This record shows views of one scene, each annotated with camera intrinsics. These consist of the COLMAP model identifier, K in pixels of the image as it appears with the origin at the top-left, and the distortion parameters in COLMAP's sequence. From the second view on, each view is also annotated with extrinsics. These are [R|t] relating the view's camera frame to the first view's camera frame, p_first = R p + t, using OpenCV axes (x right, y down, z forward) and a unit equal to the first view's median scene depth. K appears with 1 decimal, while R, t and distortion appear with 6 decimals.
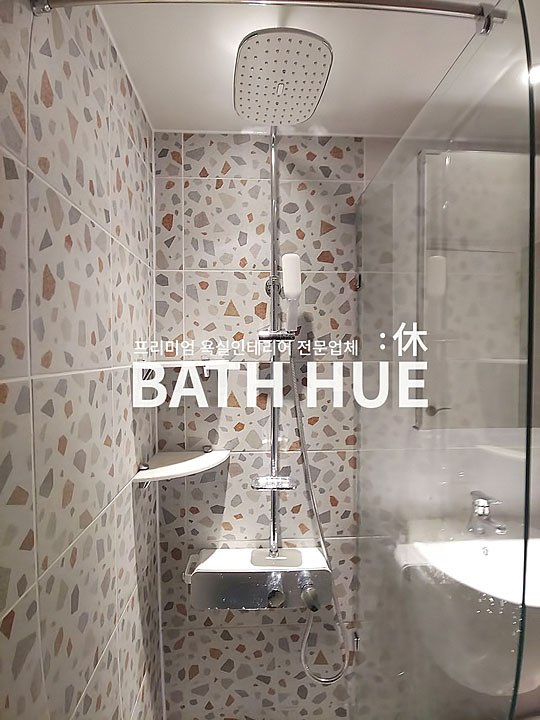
lens RADIAL K [[360.7, 0, 265.1], [0, 360.7, 359.5], [0, 0, 1]] dist [-0.004163, -0.008969]
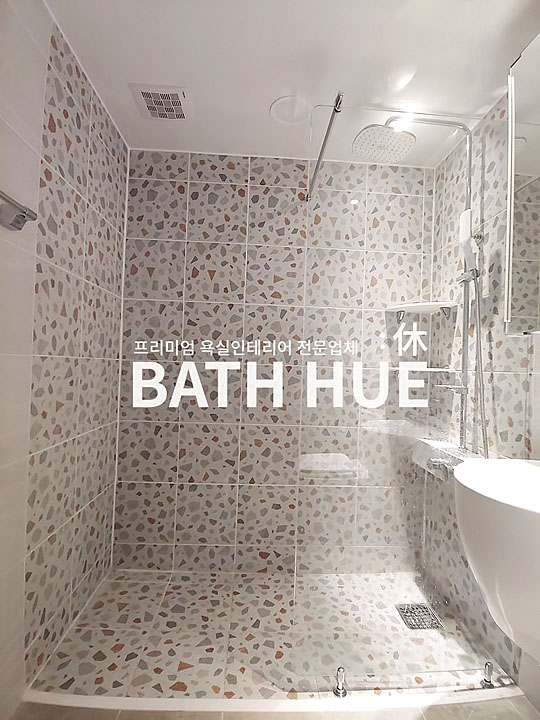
lens RADIAL K [[360.7, 0, 271.1], [0, 360.7, 362.0], [0, 0, 1]] dist [-0.004163, -0.008969]
pose [[0.005390, -0.009669, -0.999939, 1.239103], [-0.064530, 0.997866, -0.009996, 0.281384], [0.997901, 0.064580, 0.004755, 0.304438]]
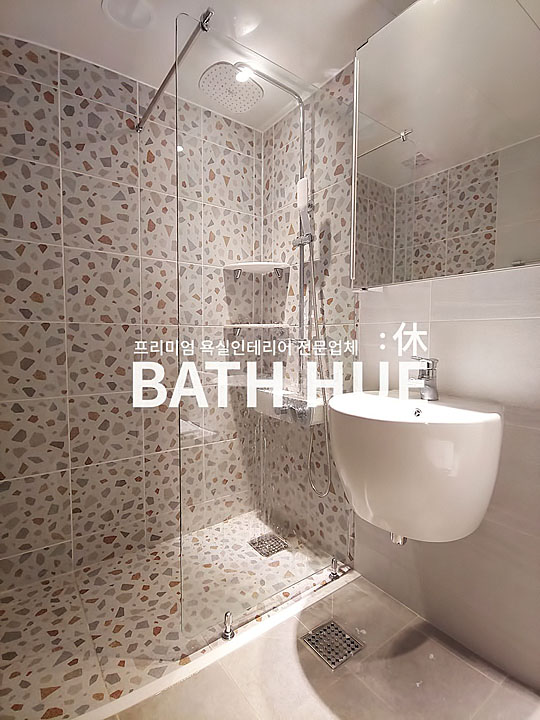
lens RADIAL K [[360.7, 0, 272.1], [0, 360.7, 362.5], [0, 0, 1]] dist [-0.004163, -0.008969]
pose [[0.551914, 0.058881, -0.831820, 1.126812], [-0.030954, 0.998263, 0.050125, 0.333994], [0.833326, -0.001917, 0.552778, 0.103555]]
